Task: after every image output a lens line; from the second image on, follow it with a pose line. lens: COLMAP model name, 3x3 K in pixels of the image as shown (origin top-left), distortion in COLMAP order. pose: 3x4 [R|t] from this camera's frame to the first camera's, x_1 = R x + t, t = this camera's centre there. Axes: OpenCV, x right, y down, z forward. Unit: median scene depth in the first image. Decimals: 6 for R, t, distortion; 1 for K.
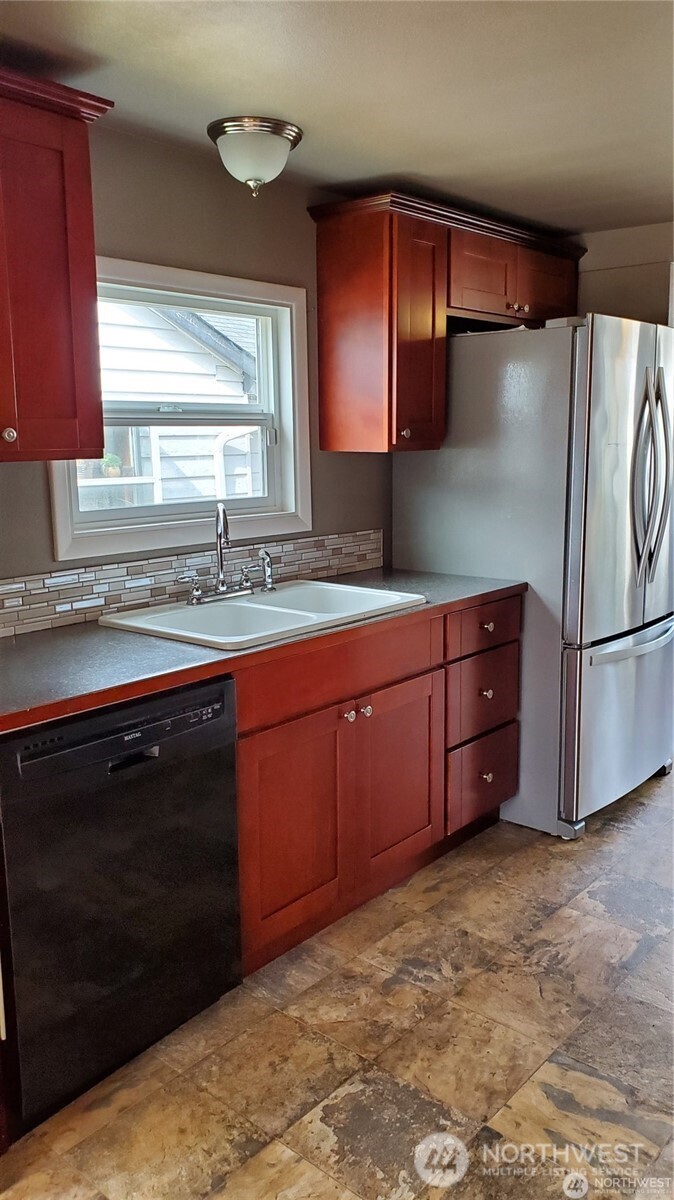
lens RADIAL K [[934.6, 0, 355.4], [0, 934.6, 602.3], [0, 0, 1]] dist [0.049151, -0.007493]
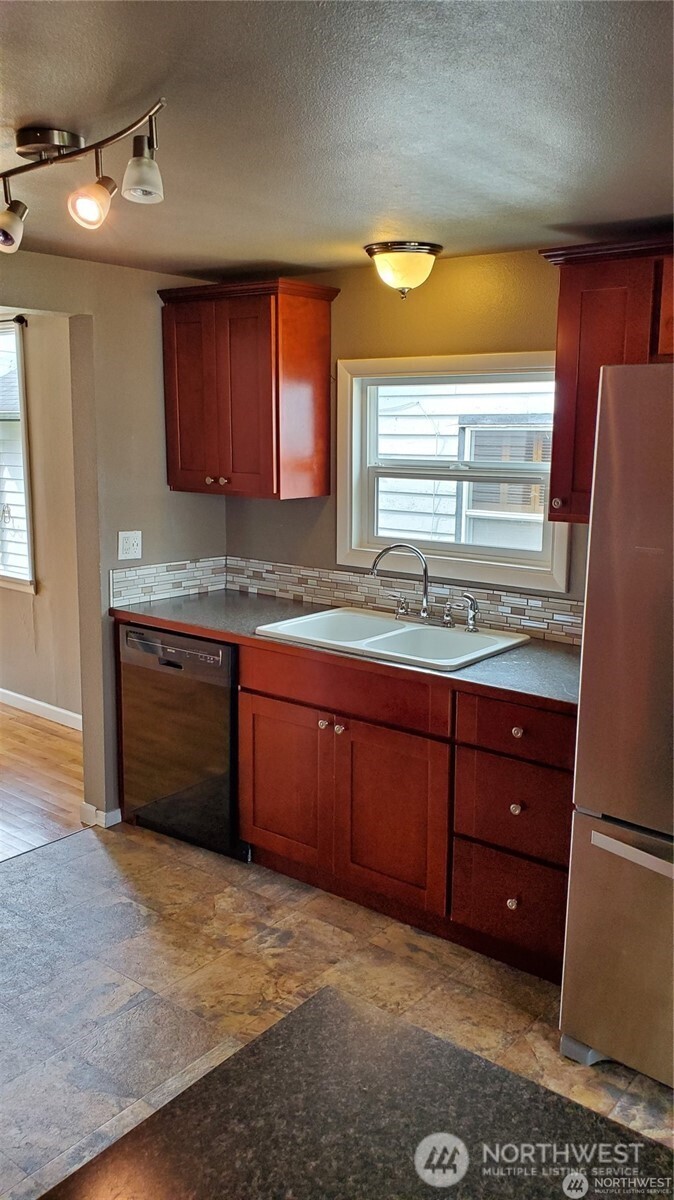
lens RADIAL K [[934.6, 0, 355.4], [0, 934.6, 602.3], [0, 0, 1]] dist [0.049151, -0.007493]
pose [[0.035839, 0.190094, -0.981112, 1.131898], [-0.190872, 0.964971, 0.179994, -0.251691], [0.980960, 0.180816, 0.070867, 0.906293]]
